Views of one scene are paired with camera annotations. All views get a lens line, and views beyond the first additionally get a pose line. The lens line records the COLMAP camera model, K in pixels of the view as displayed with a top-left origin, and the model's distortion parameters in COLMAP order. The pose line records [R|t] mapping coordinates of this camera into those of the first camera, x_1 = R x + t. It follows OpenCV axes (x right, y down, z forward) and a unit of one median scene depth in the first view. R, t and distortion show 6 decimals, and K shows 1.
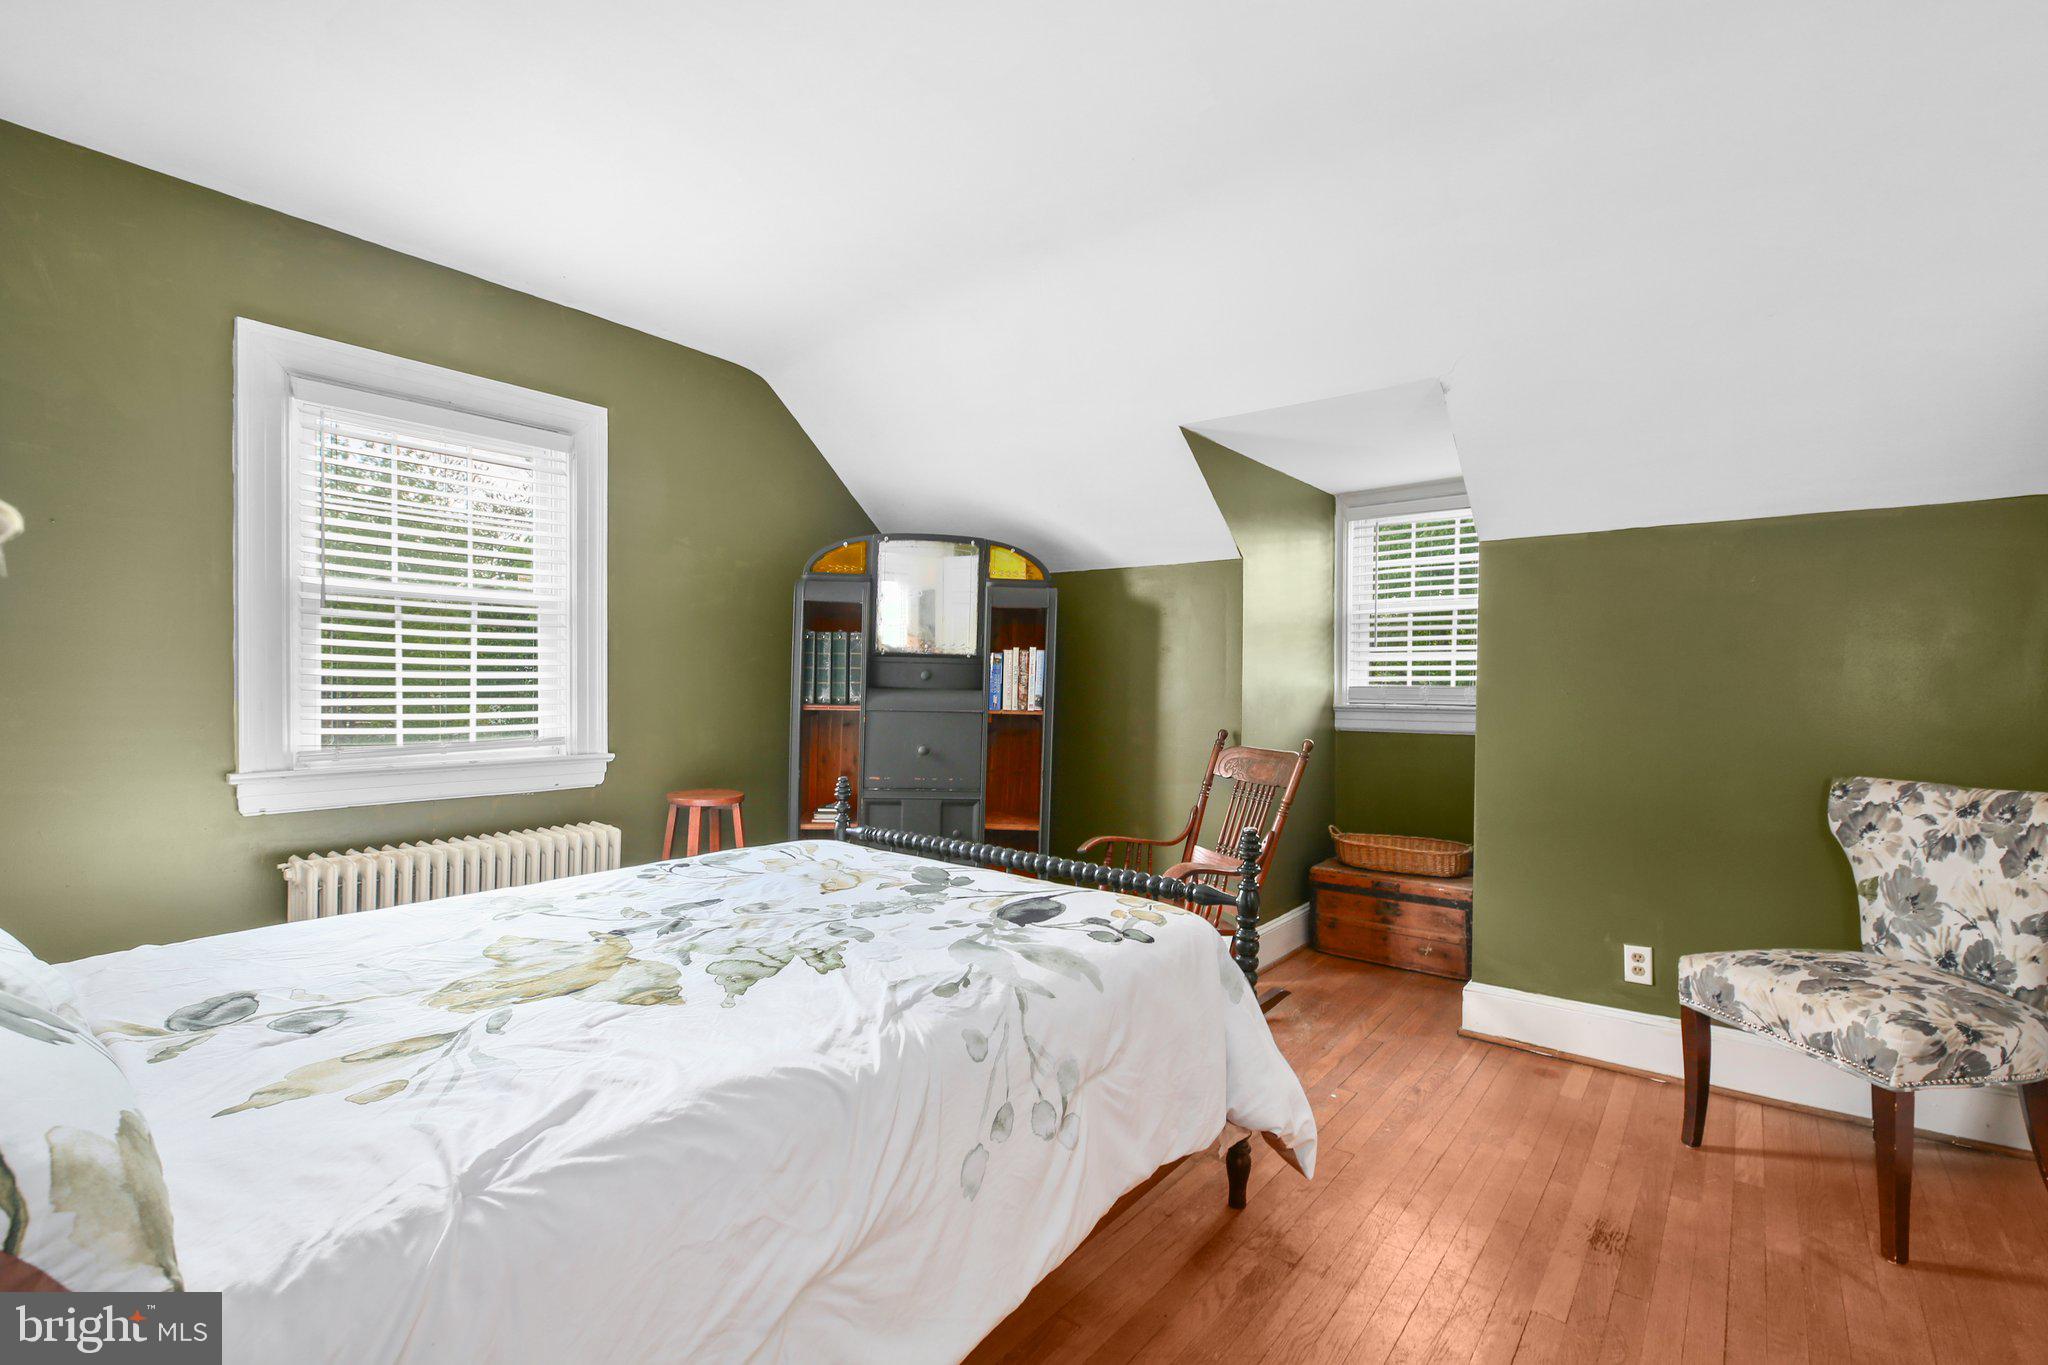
lens RADIAL K [[948.4, 0, 1035.3], [0, 948.4, 690.6], [0, 0, 1]] dist [0.003454, 0.000166]
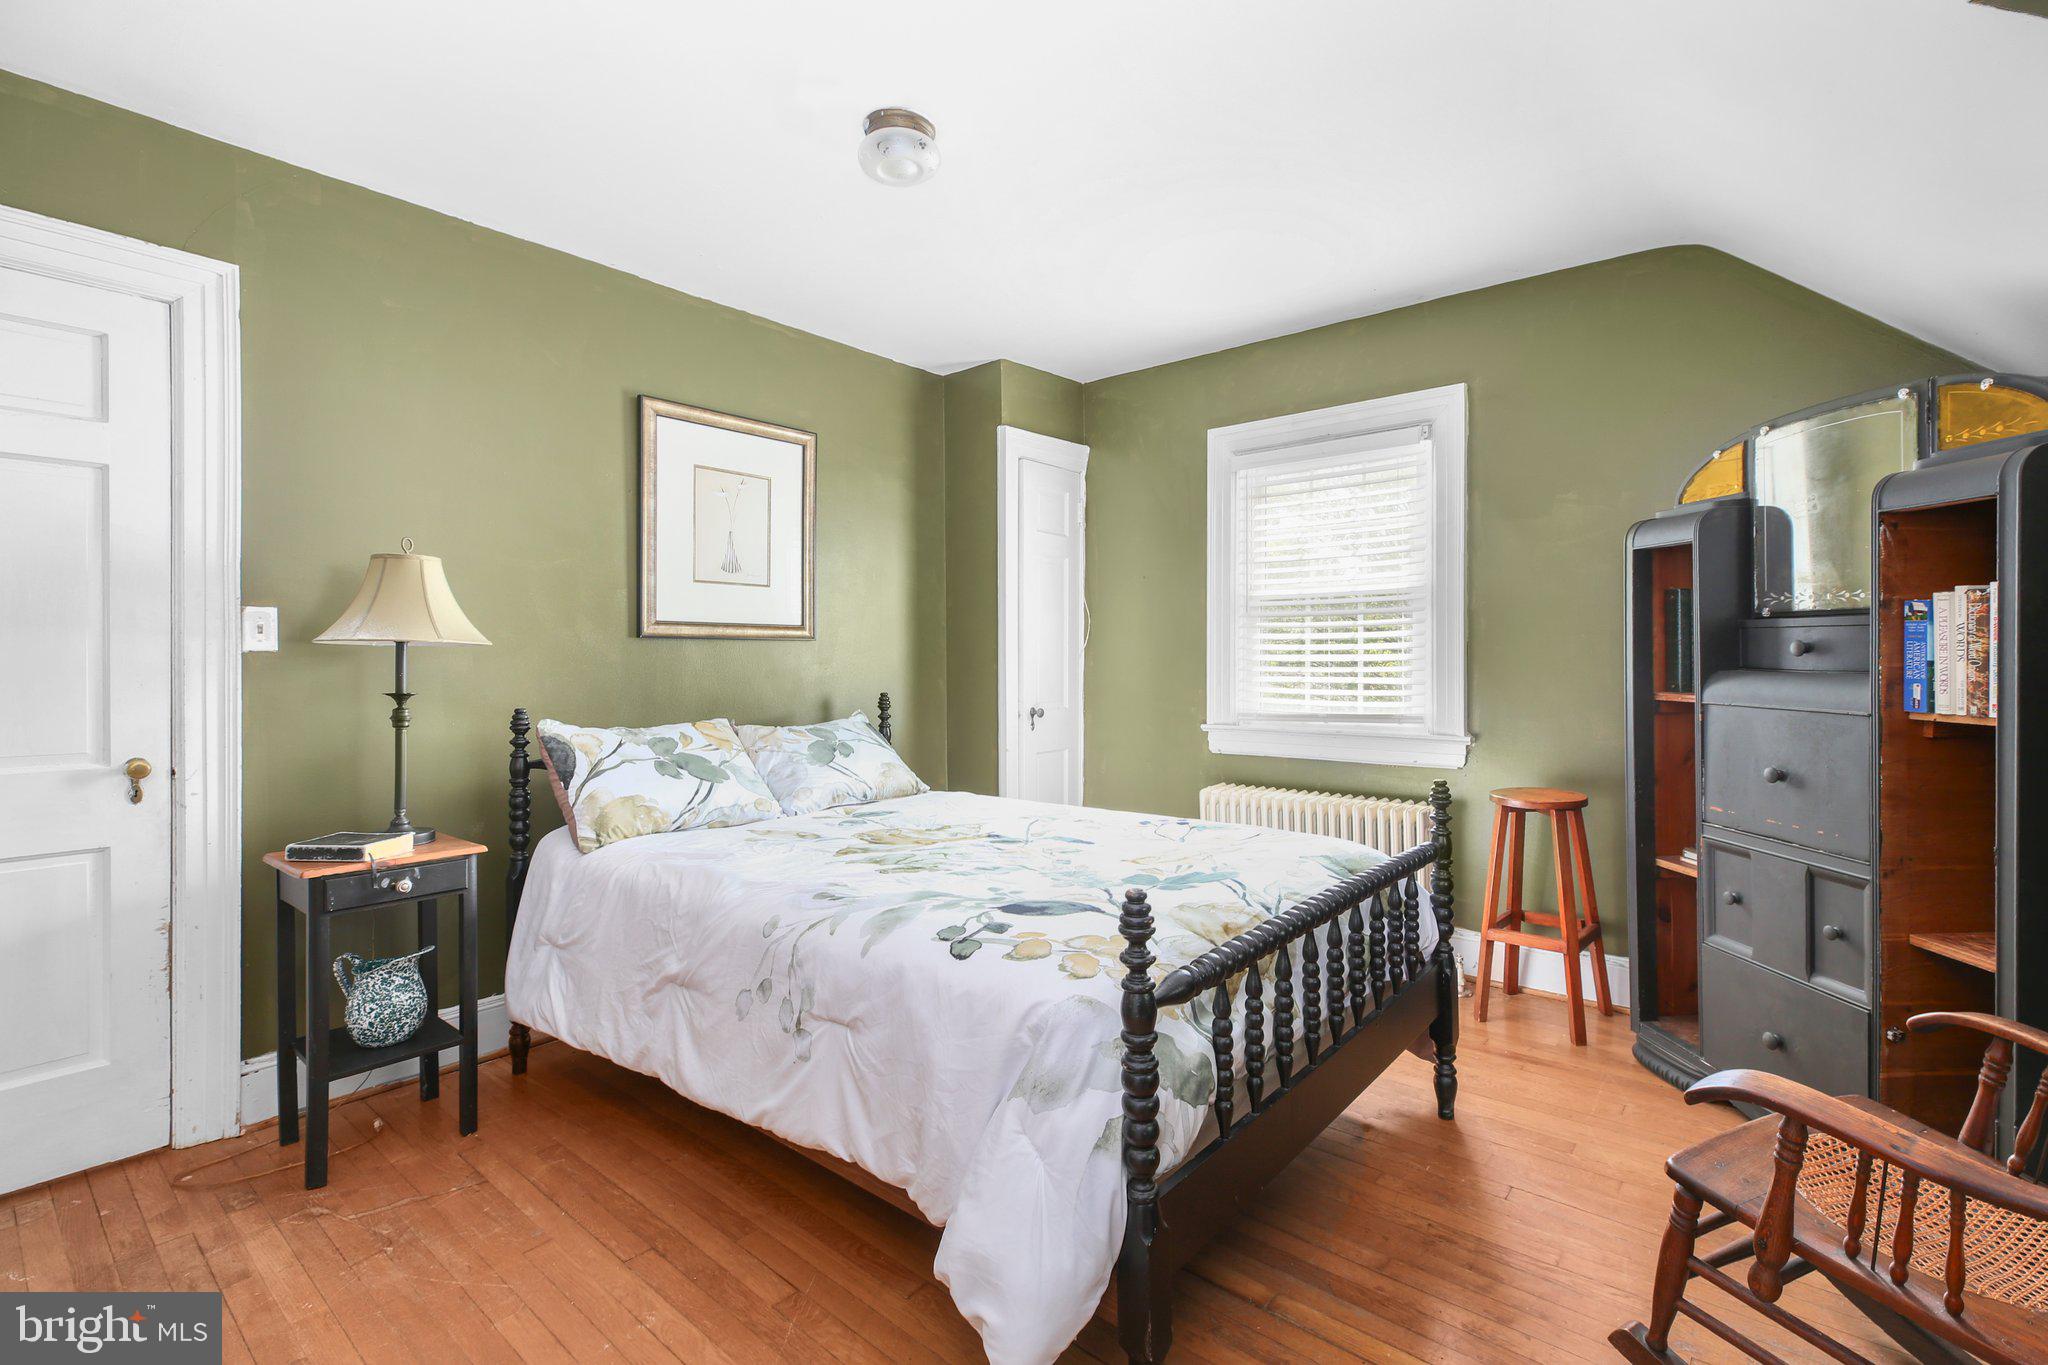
lens RADIAL K [[948.4, 0, 1036.9], [0, 948.4, 668.1], [0, 0, 1]] dist [0.003454, 0.000166]
pose [[-0.056914, -0.001284, -0.998378, 0.680606], [-0.004088, 0.999991, -0.001053, -0.001275], [0.998371, 0.004021, -0.056919, 0.770454]]
